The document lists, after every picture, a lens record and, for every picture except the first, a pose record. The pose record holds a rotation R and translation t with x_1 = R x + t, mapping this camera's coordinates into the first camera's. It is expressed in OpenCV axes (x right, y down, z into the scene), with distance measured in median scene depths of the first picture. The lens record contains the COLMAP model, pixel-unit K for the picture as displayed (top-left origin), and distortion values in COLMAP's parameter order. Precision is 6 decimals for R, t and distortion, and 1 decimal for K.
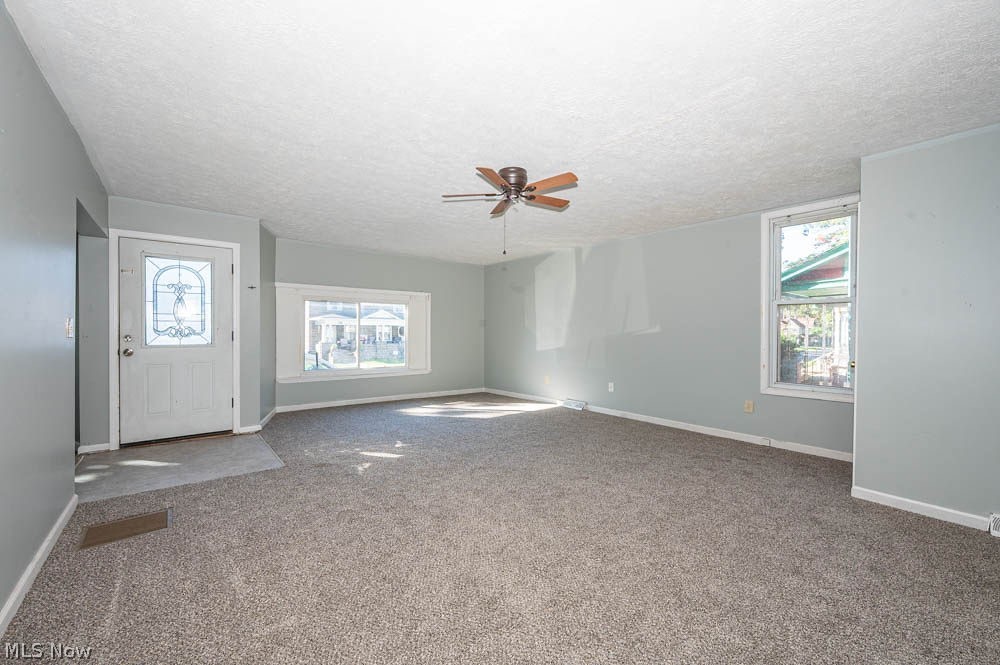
lens RADIAL K [[394.1, 0, 500.0], [0, 394.1, 332.5], [0, 0, 1]] dist [0.001616, 0.000071]
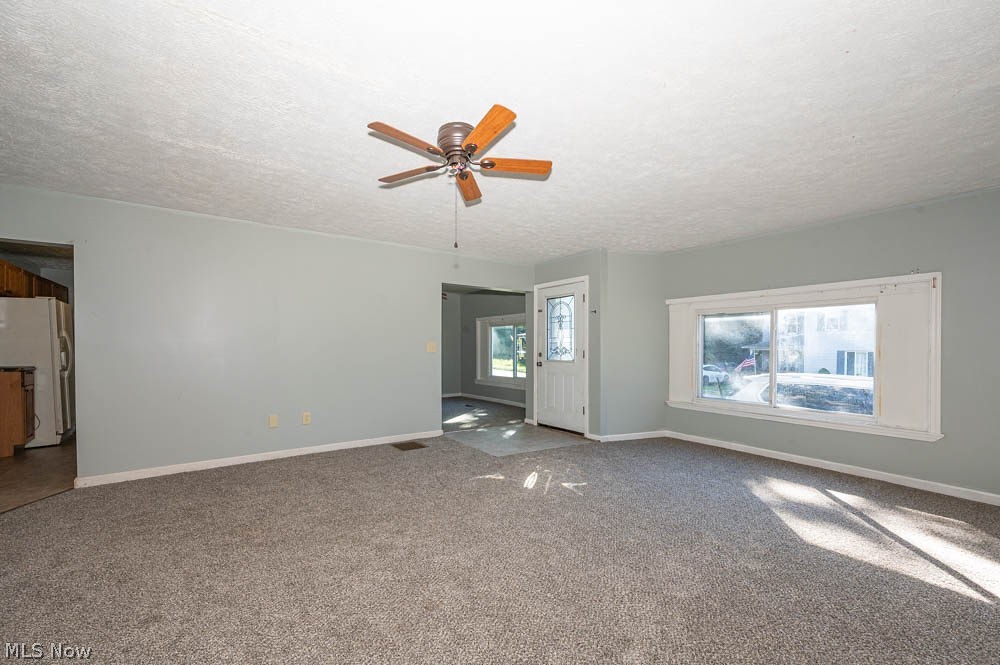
lens RADIAL K [[403.5, 0, 495.9], [0, 403.5, 350.4], [0, 0, 1]] dist [0.033197, 0.000012]
pose [[-0.045149, -0.002543, -0.998977, 0.582852], [-0.014042, 0.999900, -0.001911, 0.002973], [0.998882, 0.013942, -0.045181, 0.826653]]
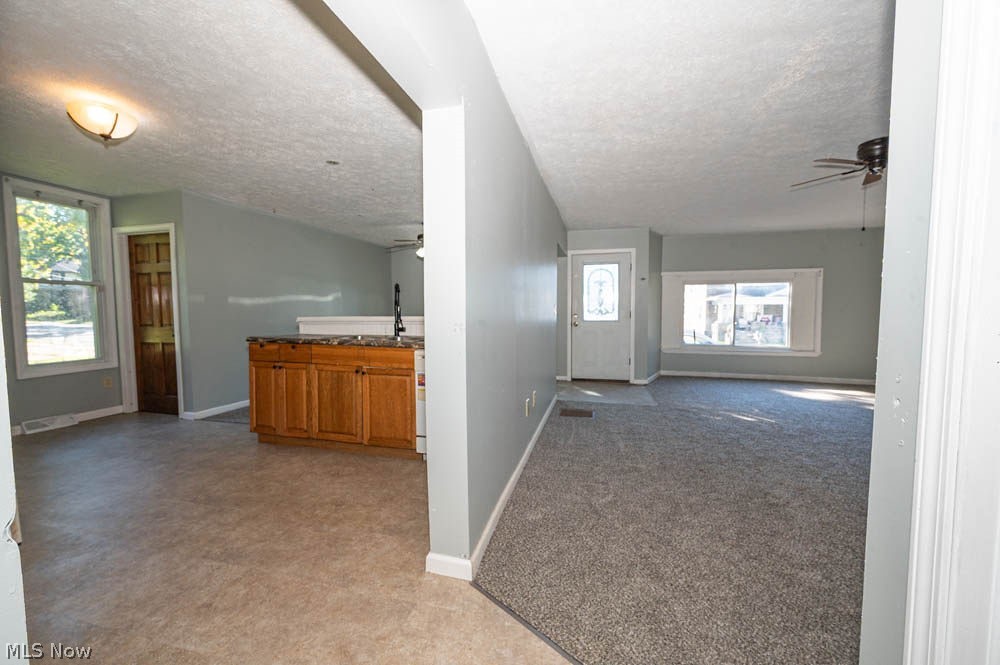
lens RADIAL K [[403.5, 0, 497.8], [0, 403.5, 330.1], [0, 0, 1]] dist [-0.002883, -0.000289]
pose [[0.591229, 0.033741, -0.805798, 0.219907], [0.001094, 0.999090, 0.042638, 0.002911], [0.806503, -0.026090, 0.590654, -0.252050]]
